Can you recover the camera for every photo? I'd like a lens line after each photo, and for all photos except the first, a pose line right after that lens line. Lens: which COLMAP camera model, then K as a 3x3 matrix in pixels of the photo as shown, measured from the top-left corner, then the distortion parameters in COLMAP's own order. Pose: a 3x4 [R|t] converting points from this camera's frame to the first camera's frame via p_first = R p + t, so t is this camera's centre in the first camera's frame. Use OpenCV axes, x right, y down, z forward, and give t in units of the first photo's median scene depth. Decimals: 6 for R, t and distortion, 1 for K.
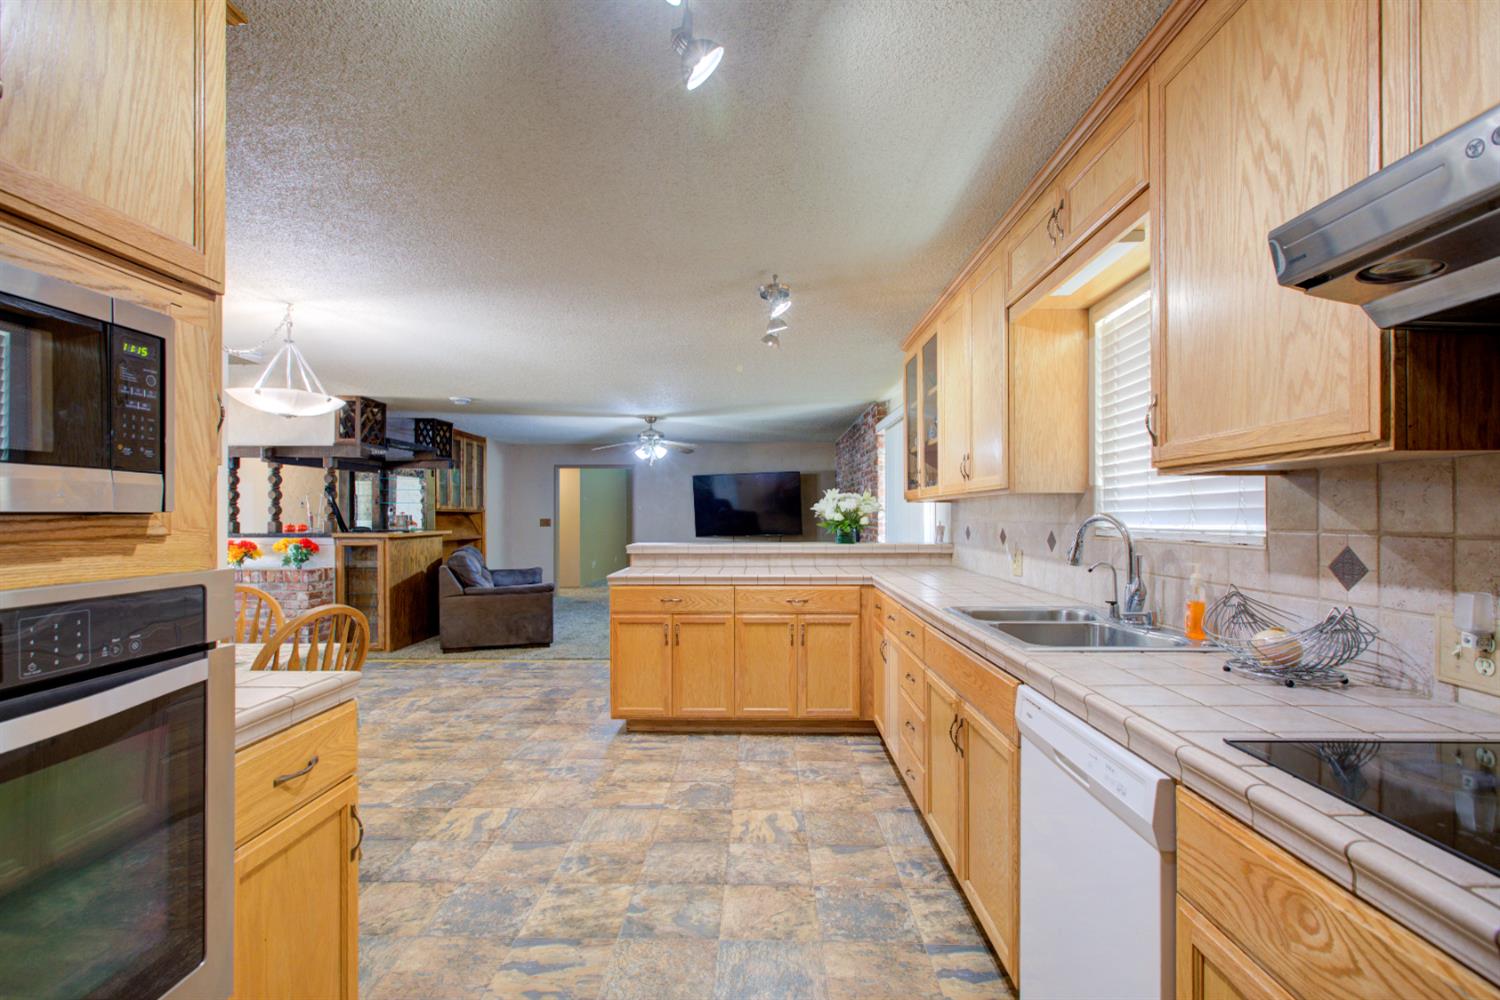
lens RADIAL K [[695.1, 0, 770.4], [0, 695.1, 523.3], [0, 0, 1]] dist [-0.007629, 0.003566]
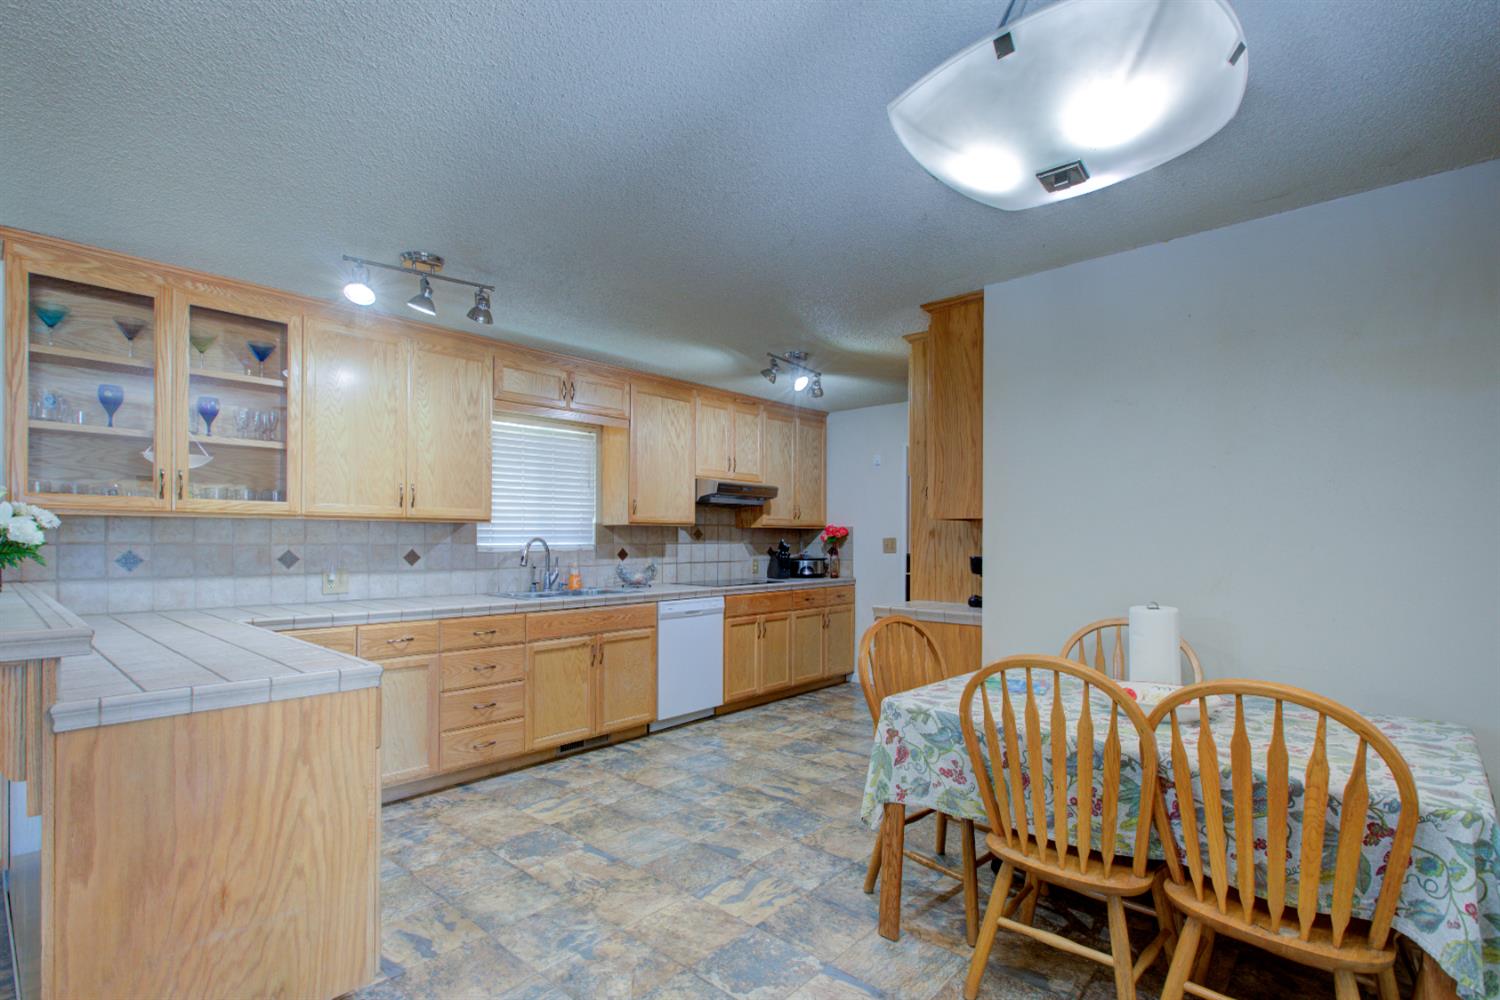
lens RADIAL K [[695.1, 0, 742.7], [0, 695.1, 555.1], [0, 0, 1]] dist [-0.007629, 0.003566]
pose [[-0.736515, -0.015827, 0.676236, -1.658037], [0.006070, 0.999531, 0.030004, -0.027292], [-0.676394, 0.026203, -0.736074, 2.701375]]
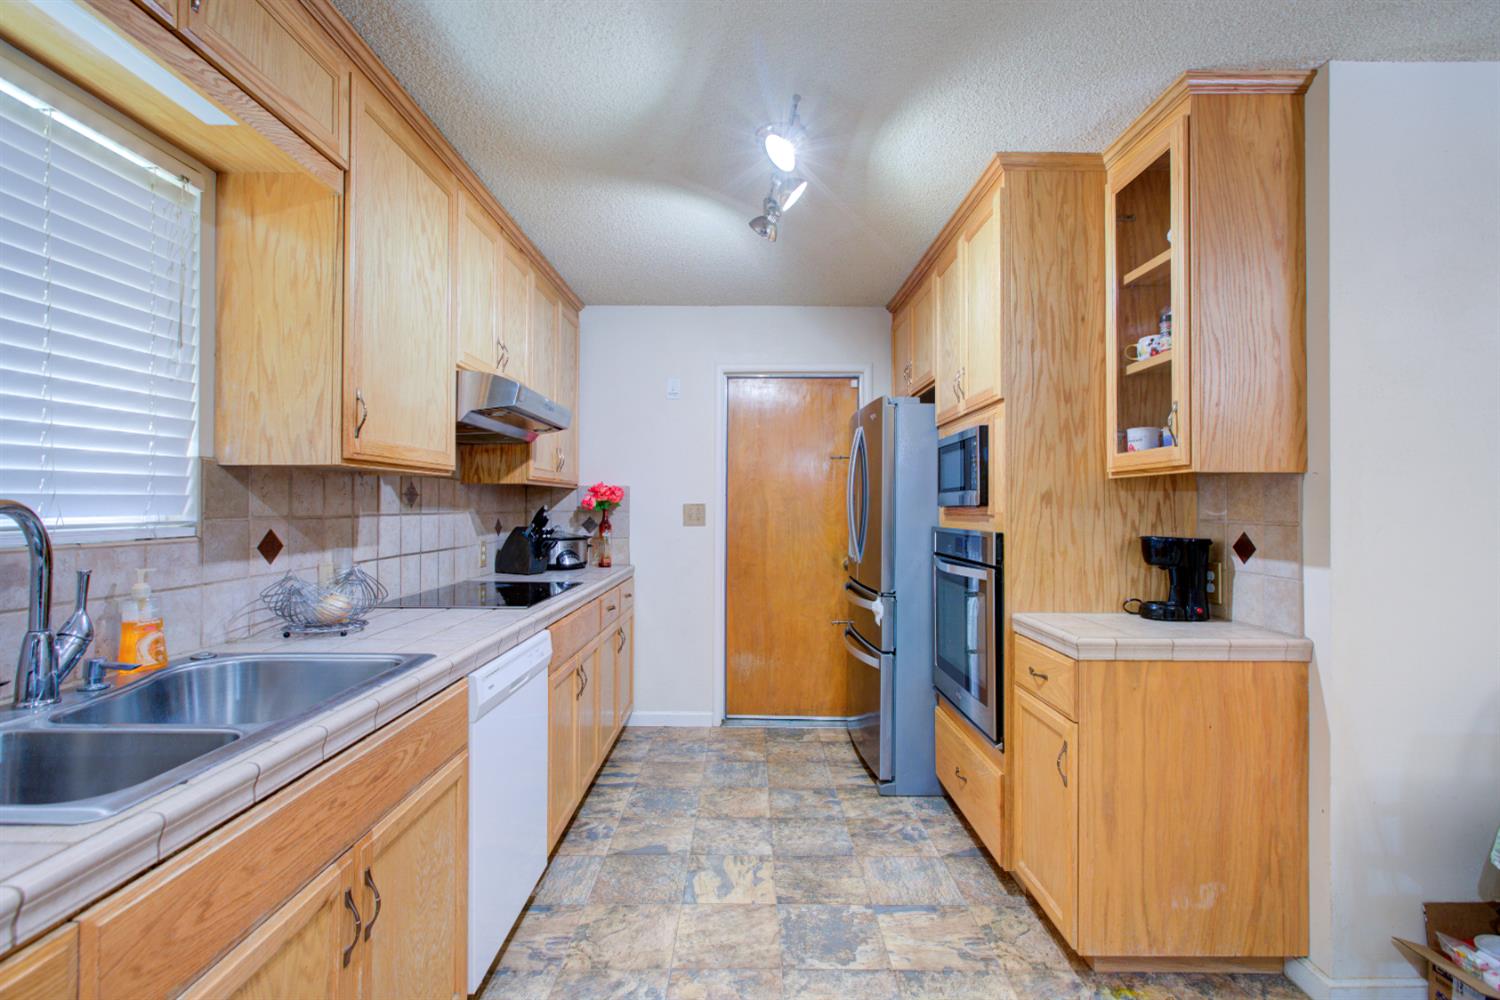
lens RADIAL K [[695.1, 0, 744.5], [0, 695.1, 496.7], [0, 0, 1]] dist [-0.007629, 0.003566]
pose [[-0.999939, -0.004867, 0.009865, -0.027789], [-0.004882, 0.999987, -0.001516, -0.023907], [-0.009857, -0.001564, -0.999950, 1.939944]]
